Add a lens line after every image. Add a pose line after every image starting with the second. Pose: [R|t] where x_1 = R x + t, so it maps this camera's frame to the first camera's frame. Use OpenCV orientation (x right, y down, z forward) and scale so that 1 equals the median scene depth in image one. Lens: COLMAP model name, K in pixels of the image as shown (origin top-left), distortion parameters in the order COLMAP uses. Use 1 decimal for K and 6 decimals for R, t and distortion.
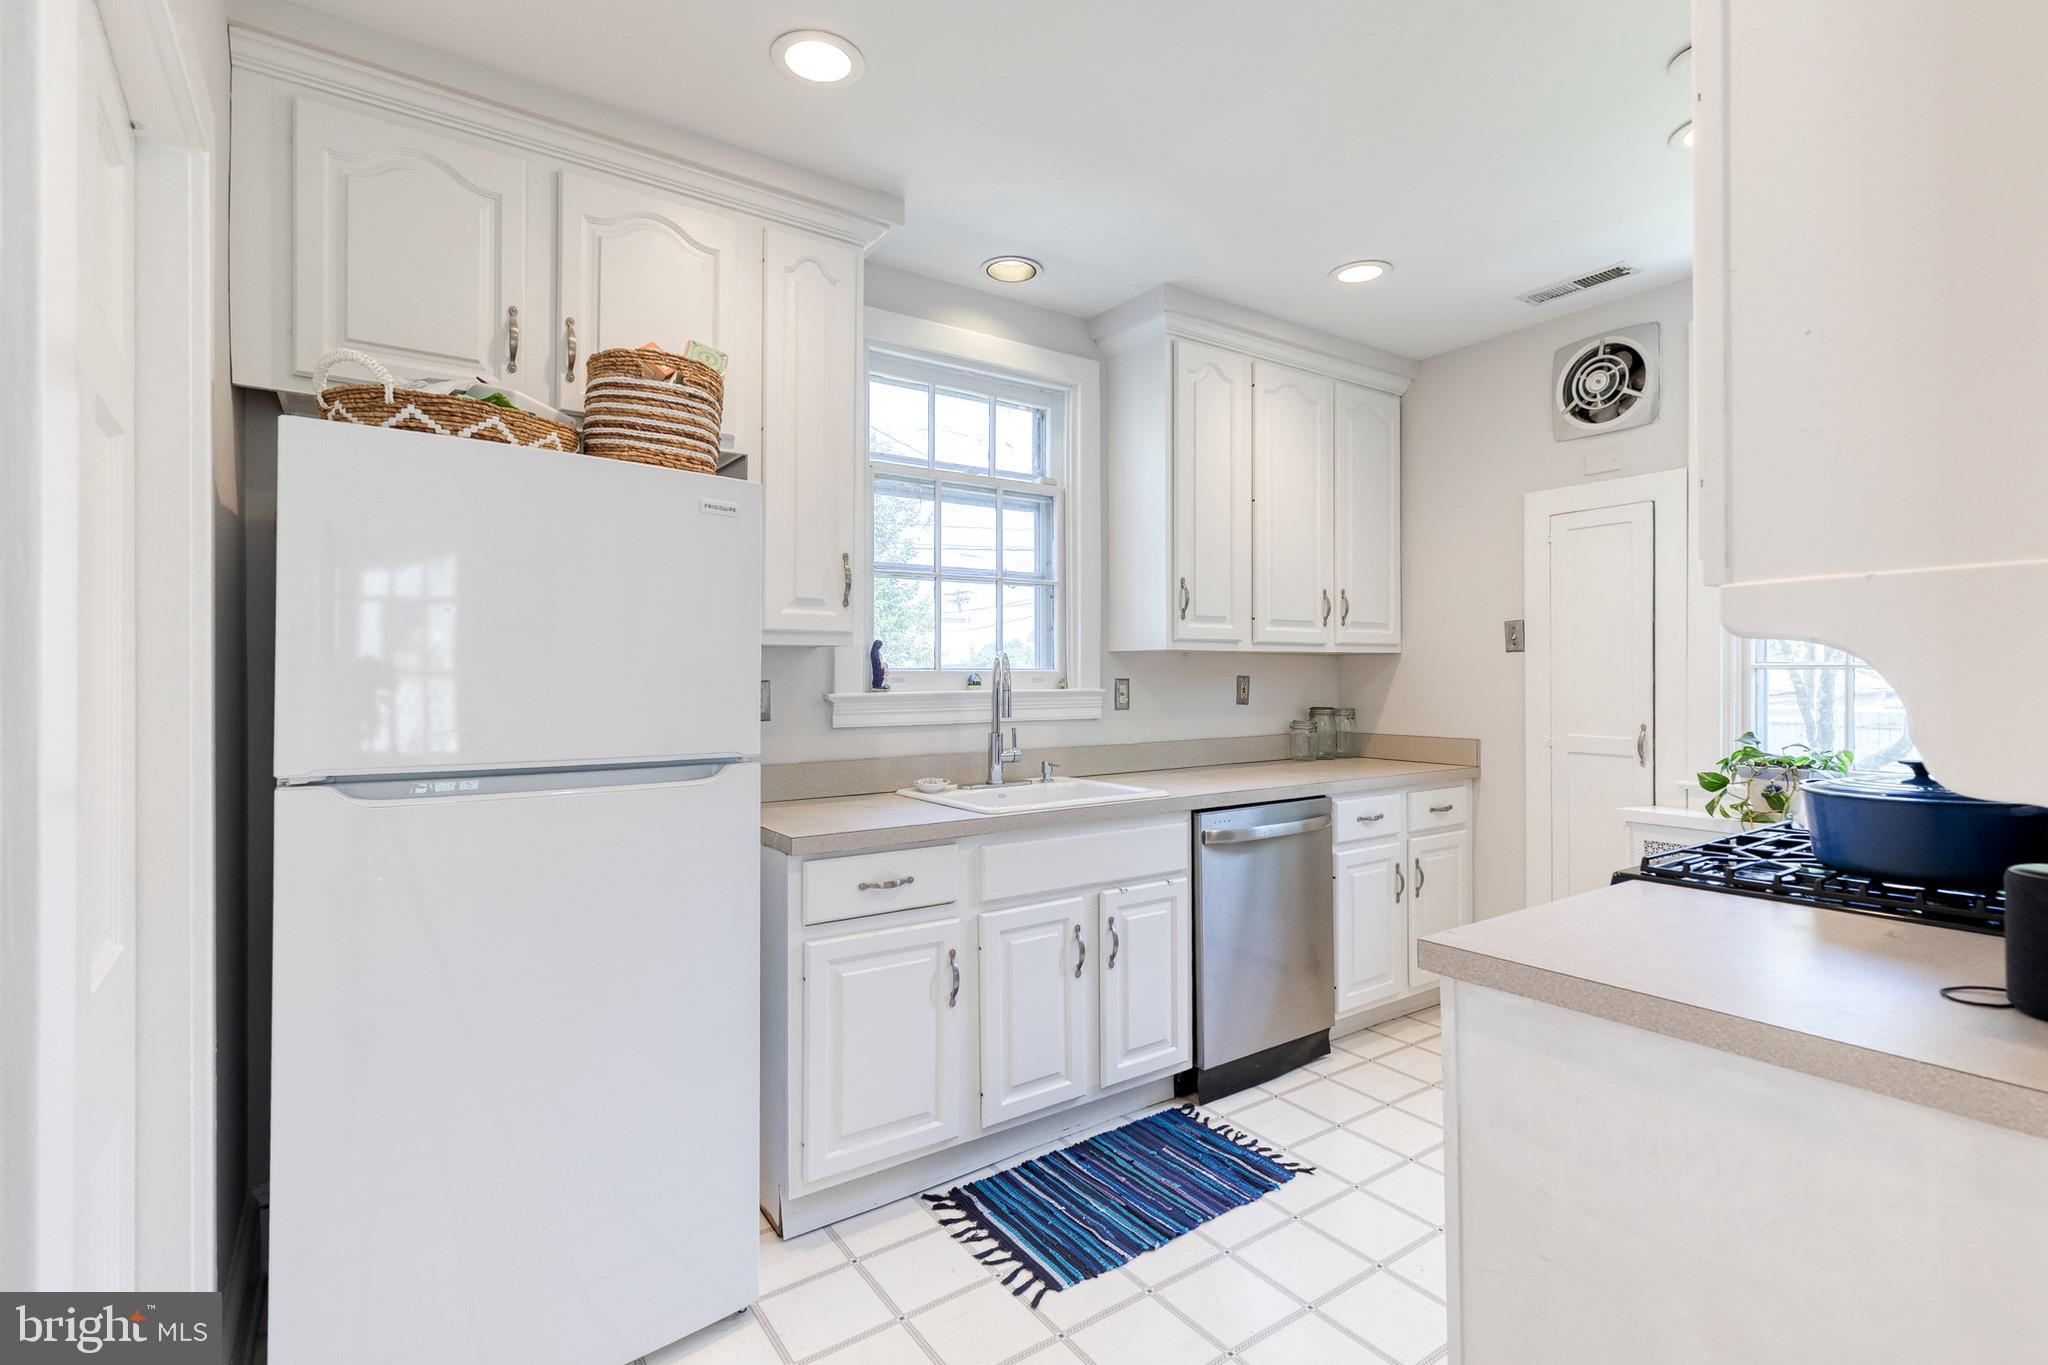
lens RADIAL K [[928.8, 0, 1036.3], [0, 928.8, 680.0], [0, 0, 1]] dist [0.000497, -0.000032]
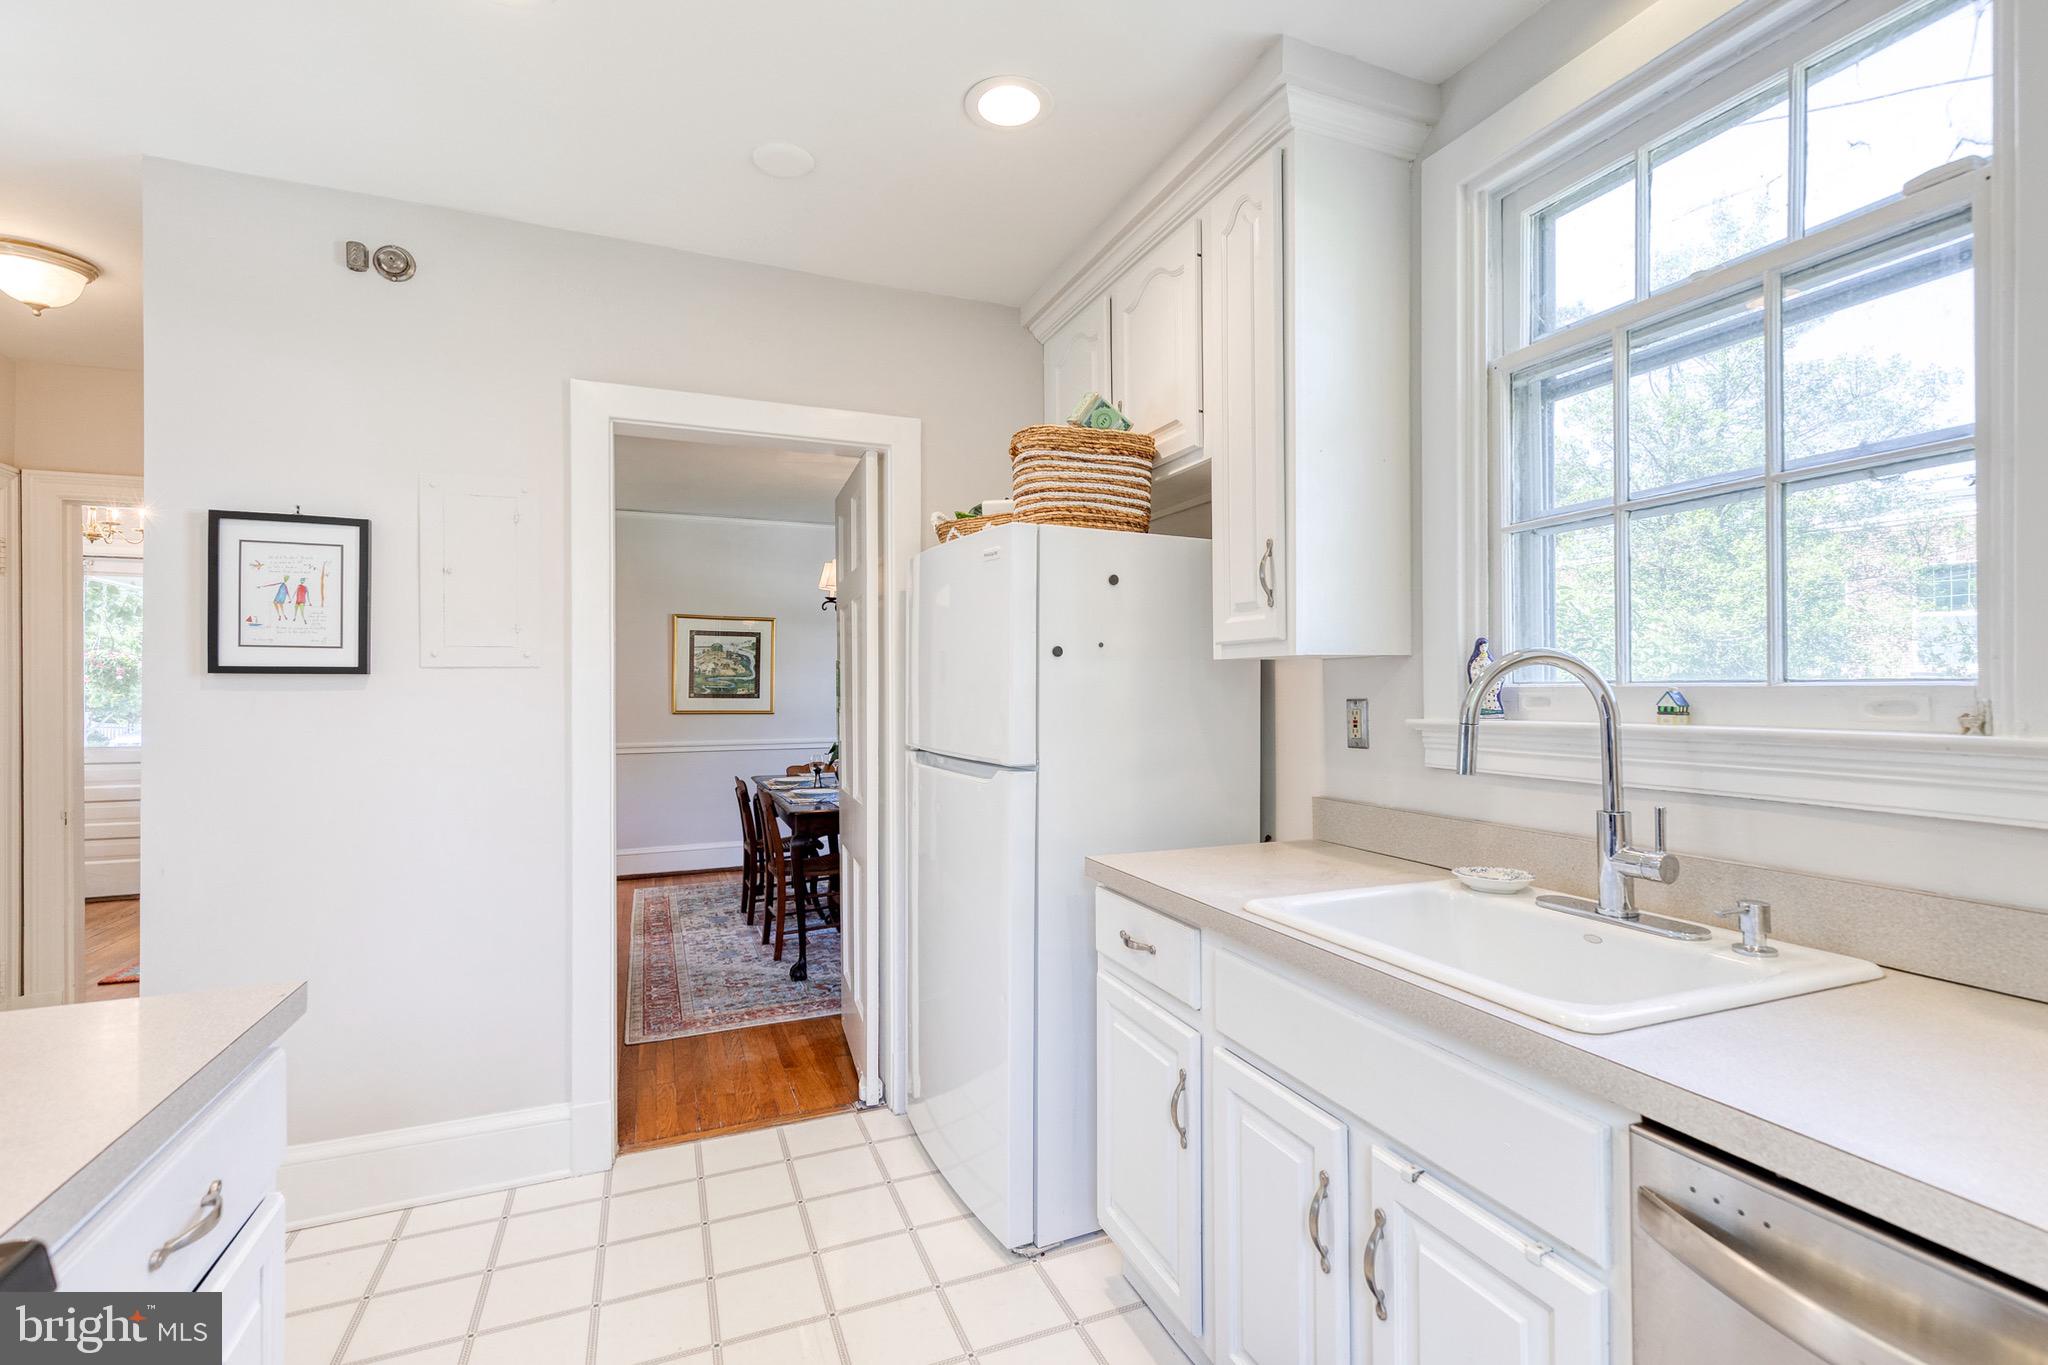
lens RADIAL K [[886.9, 0, 1033.8], [0, 886.9, 685.5], [0, 0, 1]] dist [-0.018207, -0.000044]
pose [[-0.197169, -0.008011, -0.980337, 0.544687], [-0.002242, 0.999968, -0.007721, -0.005318], [0.980367, 0.000676, -0.197180, 0.905027]]
